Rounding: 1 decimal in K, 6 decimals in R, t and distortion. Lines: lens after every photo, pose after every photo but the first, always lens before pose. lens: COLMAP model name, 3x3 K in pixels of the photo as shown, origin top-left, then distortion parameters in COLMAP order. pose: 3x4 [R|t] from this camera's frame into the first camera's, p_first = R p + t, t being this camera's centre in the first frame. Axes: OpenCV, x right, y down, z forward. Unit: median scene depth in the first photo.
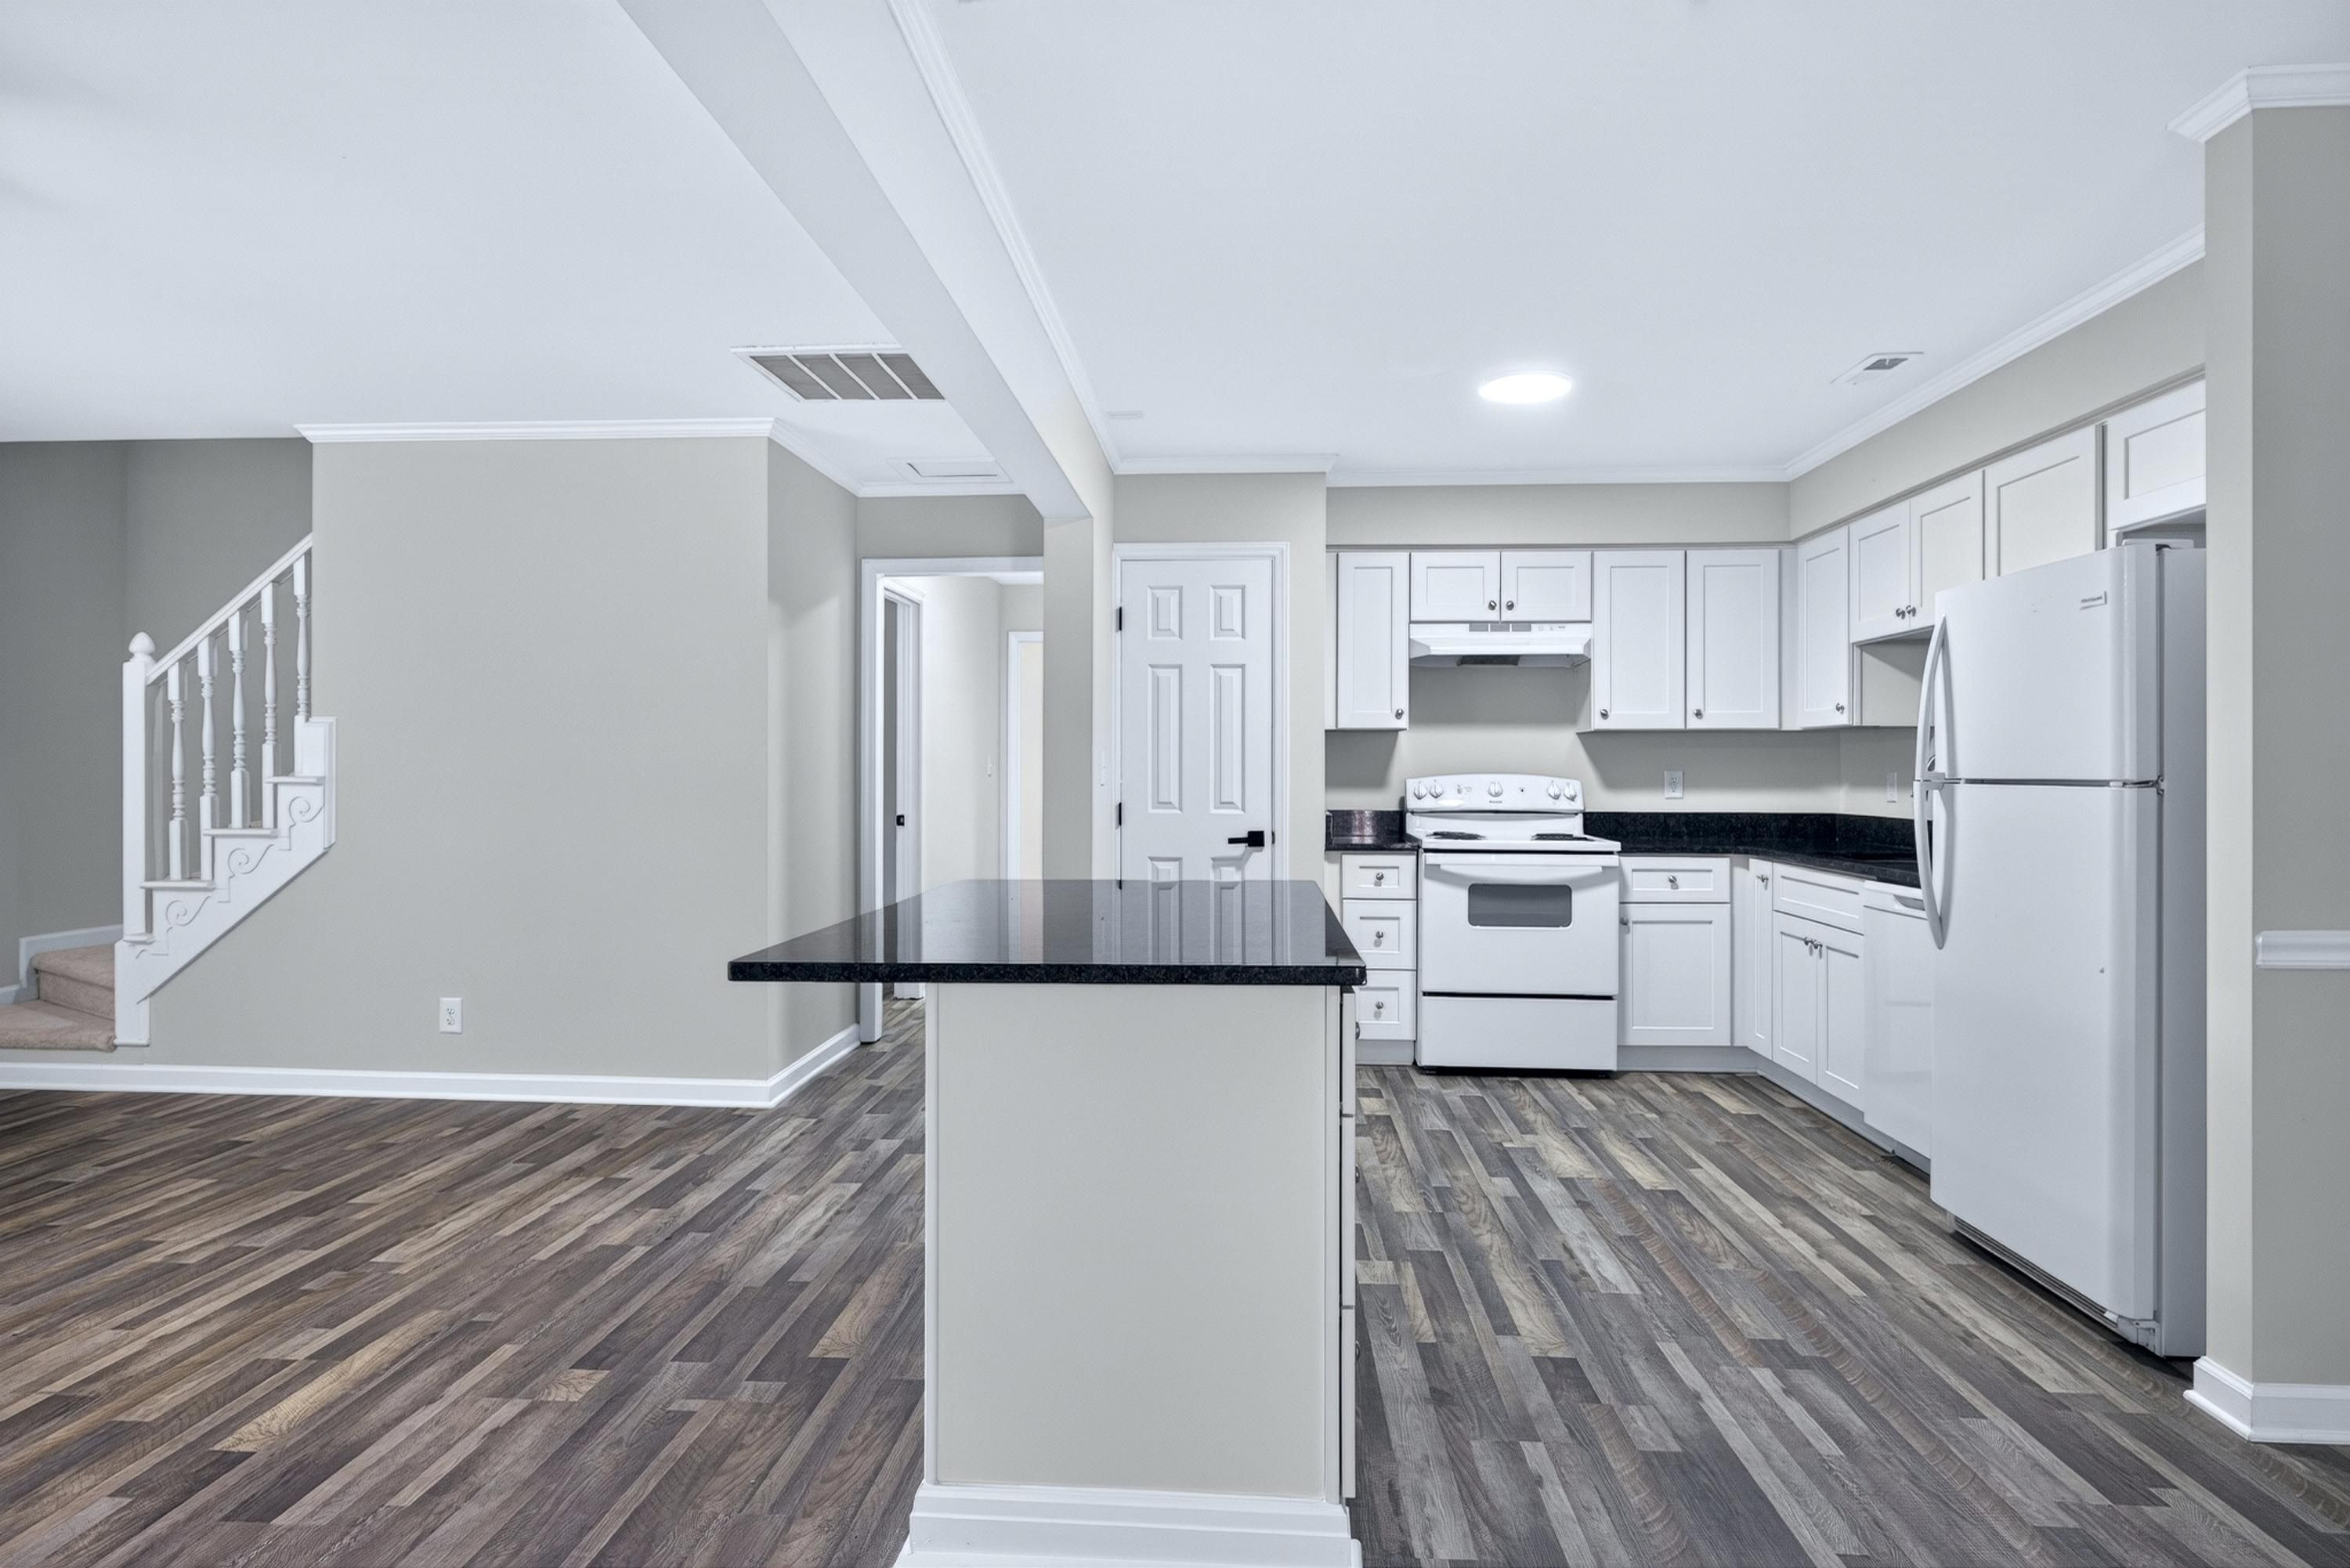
lens RADIAL K [[1303.9, 0, 1169.2], [0, 1303.9, 770.0], [0, 0, 1]] dist [-0.000454, -0.001100]
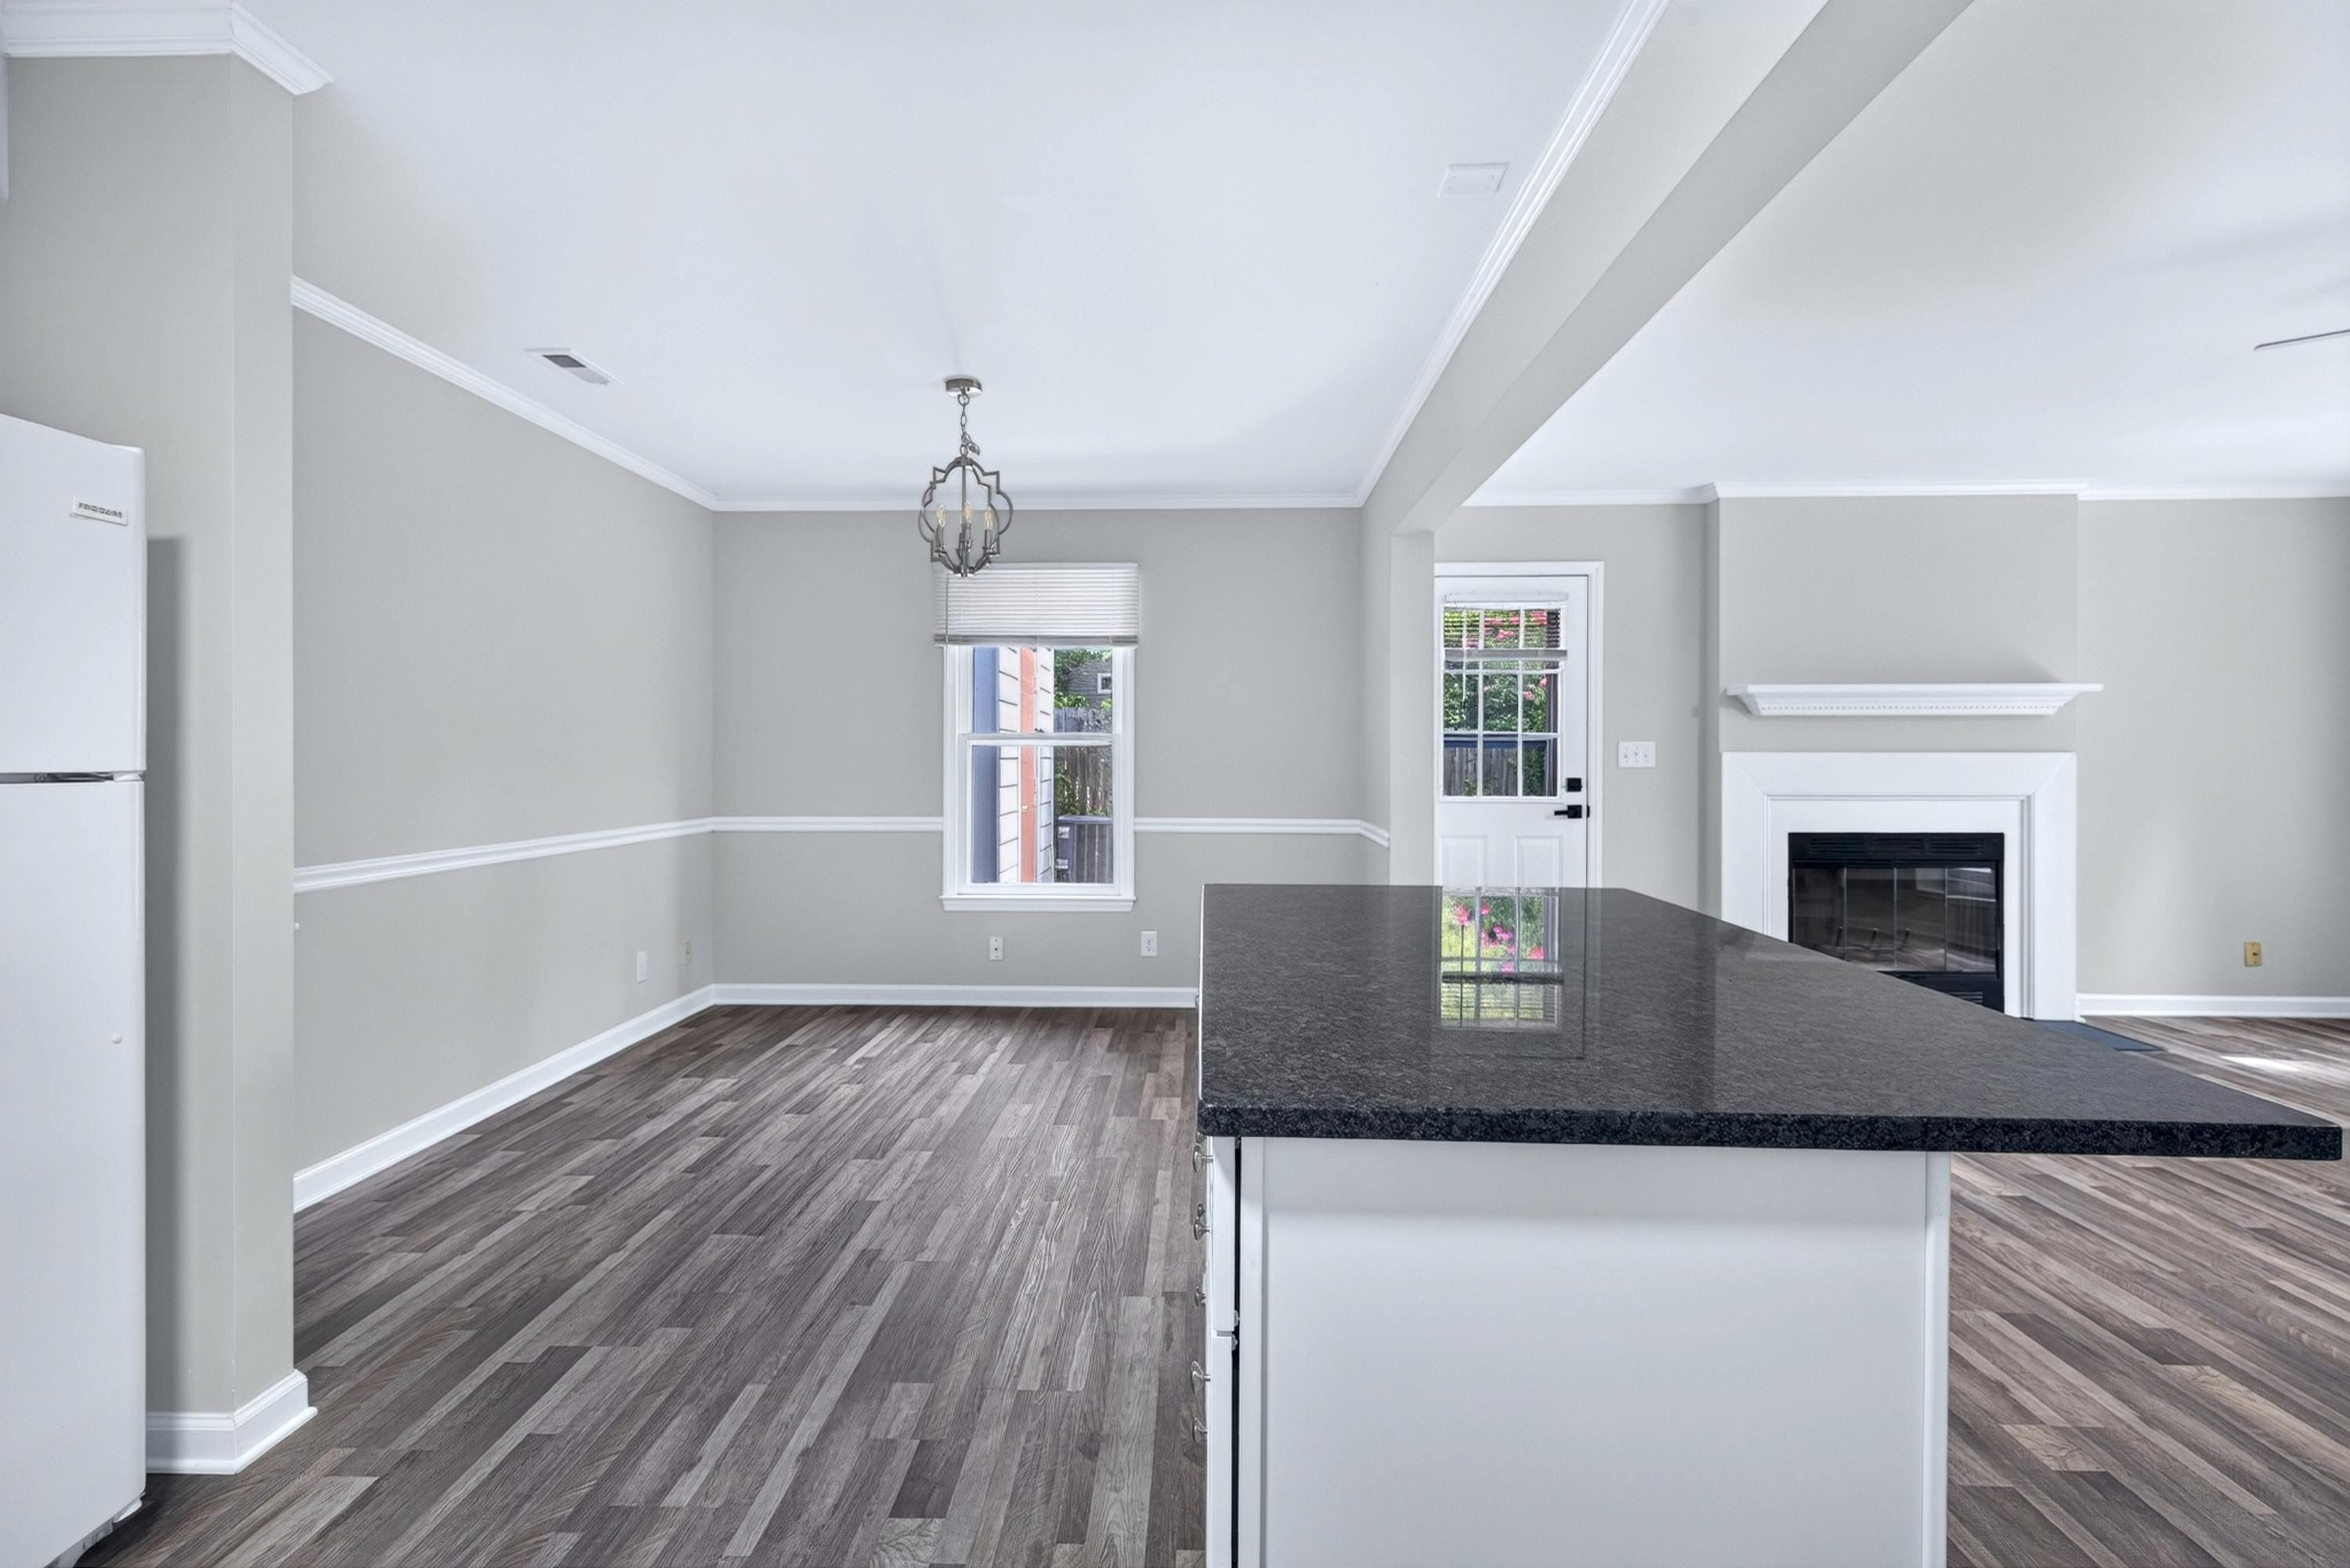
lens RADIAL K [[1117.5, 0, 1167.3], [0, 1117.5, 763.0], [0, 0, 1]] dist [0.002607, 0.001306]
pose [[-0.999496, -0.002963, -0.031615, 0.121135], [-0.003148, 0.999978, 0.005799, -0.001666], [0.031597, 0.005895, -0.999483, 1.198645]]
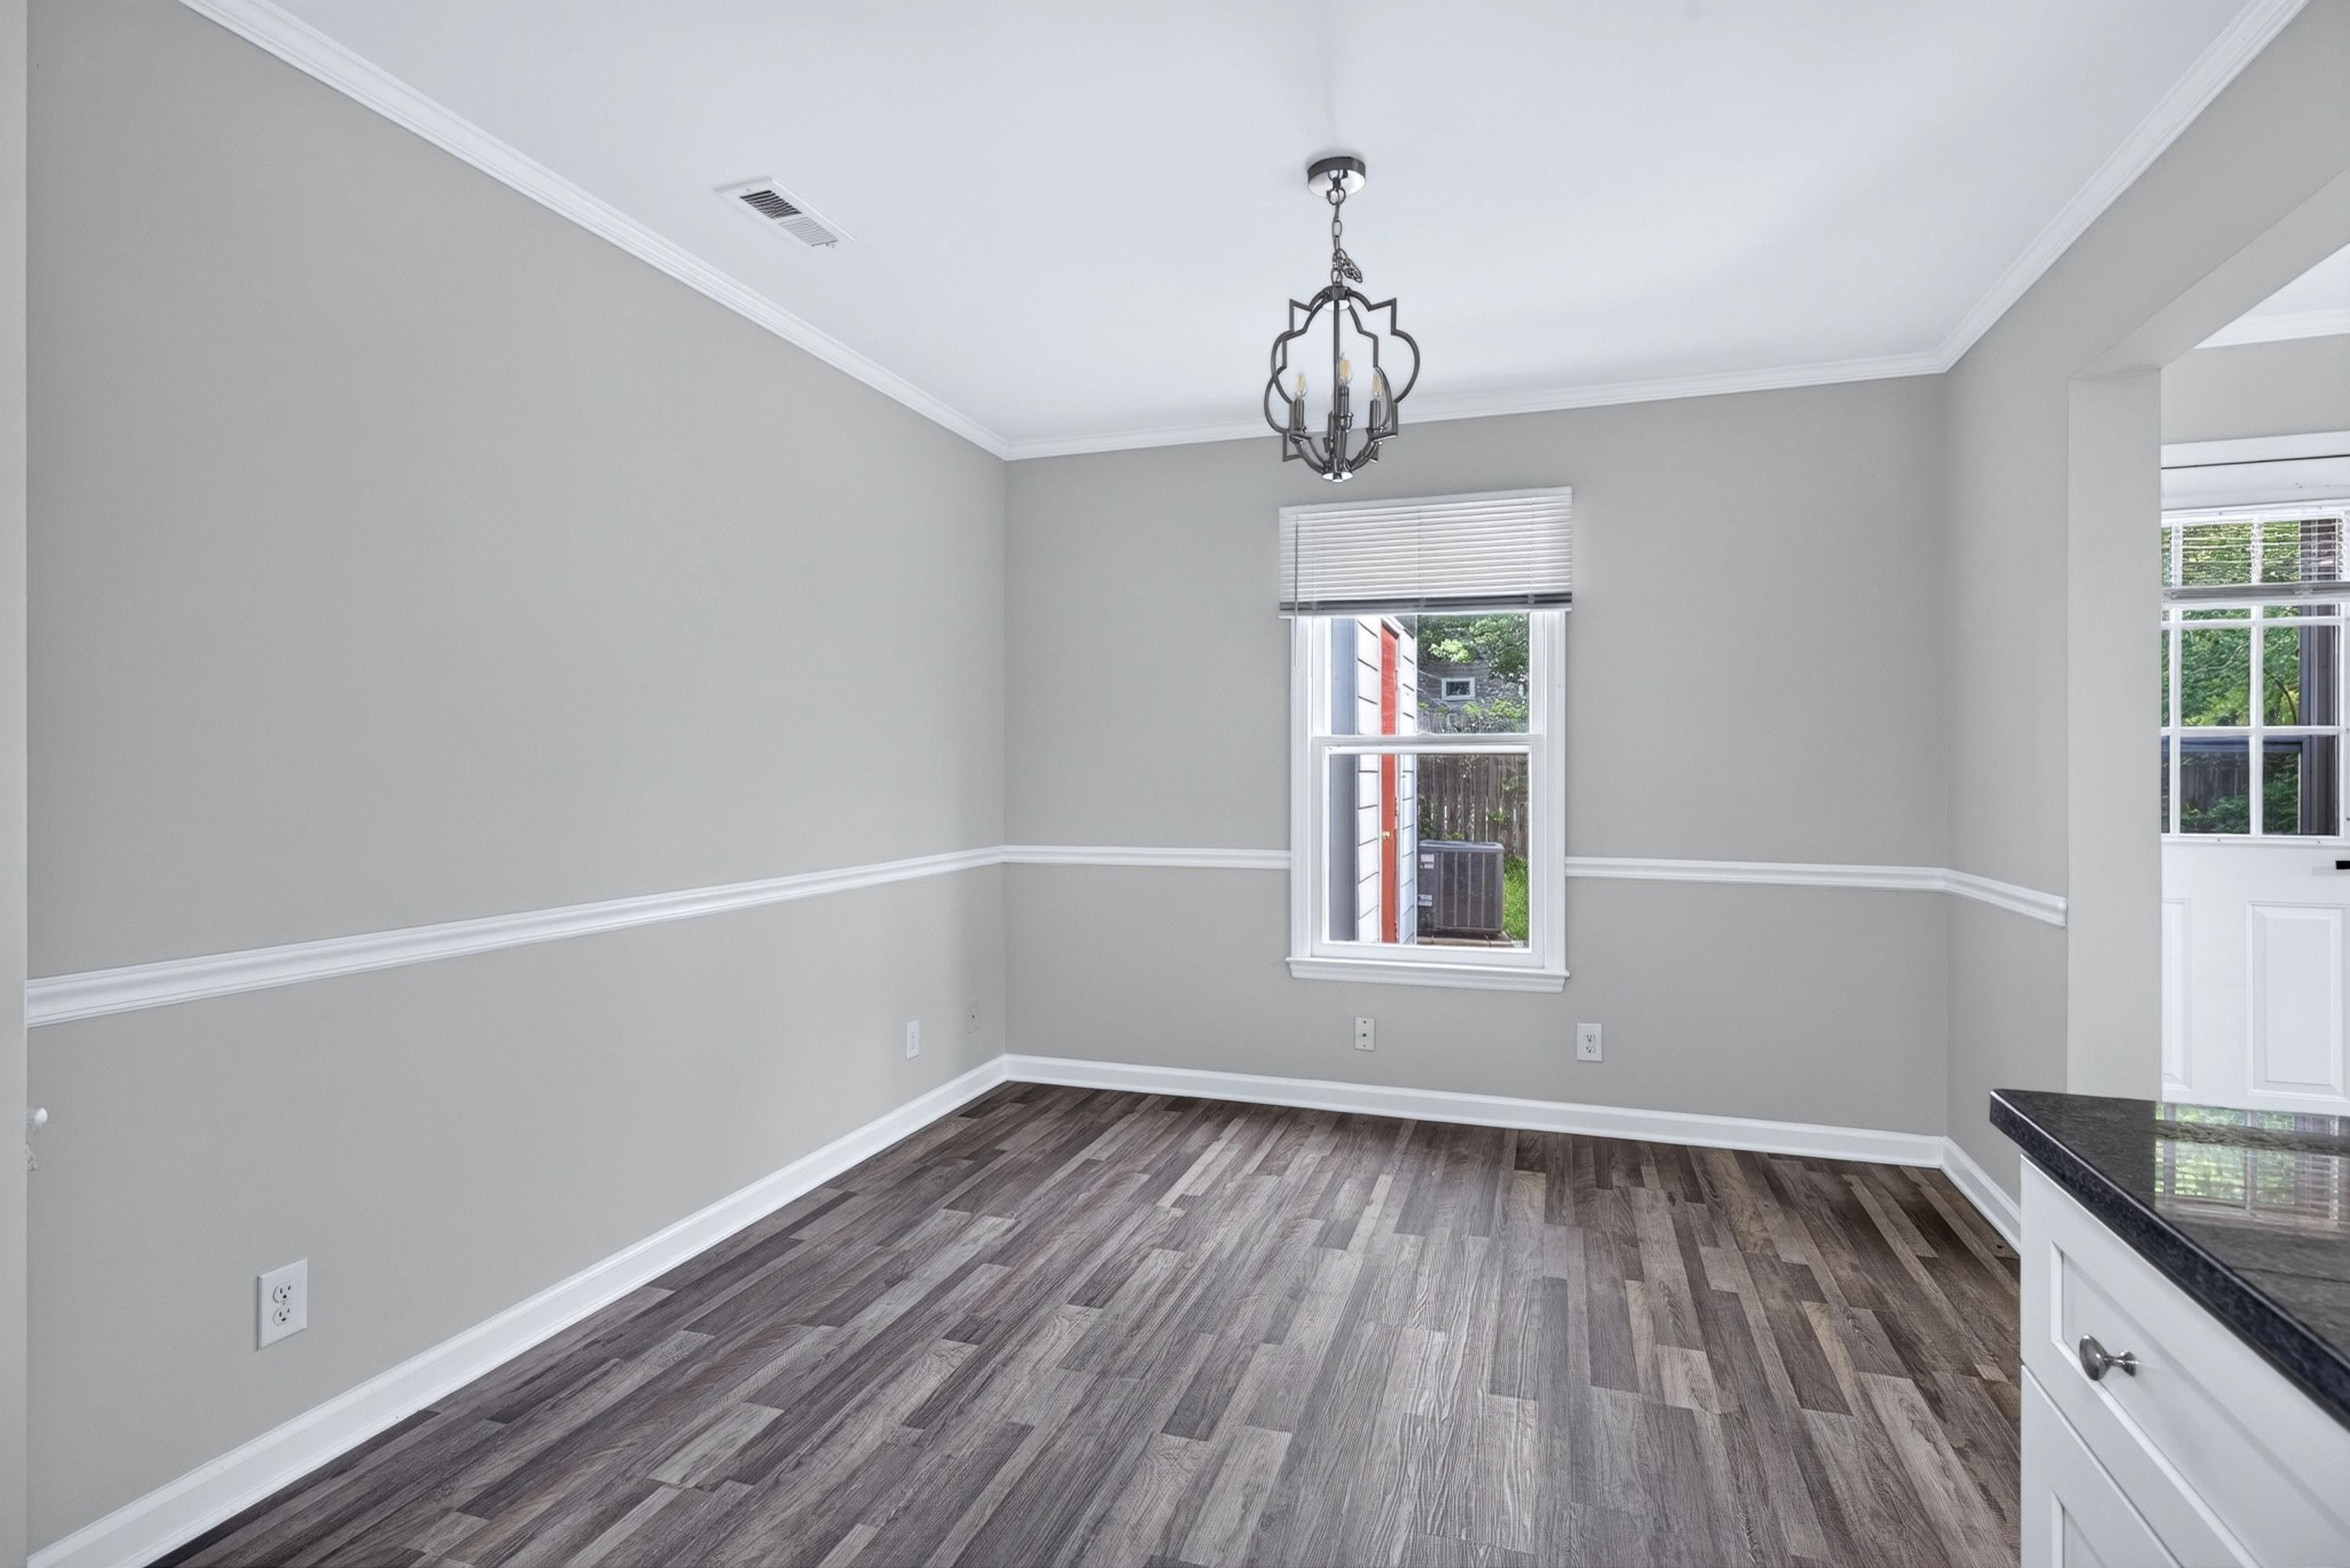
lens RADIAL K [[1164.2, 0, 1171.9], [0, 1164.2, 774.1], [0, 0, 1]] dist [0.000547, -0.000218]
pose [[-0.967965, -0.002822, 0.251069, 0.198814], [-0.001647, 0.999987, 0.004889, -0.000726], [-0.251080, 0.004319, -0.967957, 0.838296]]
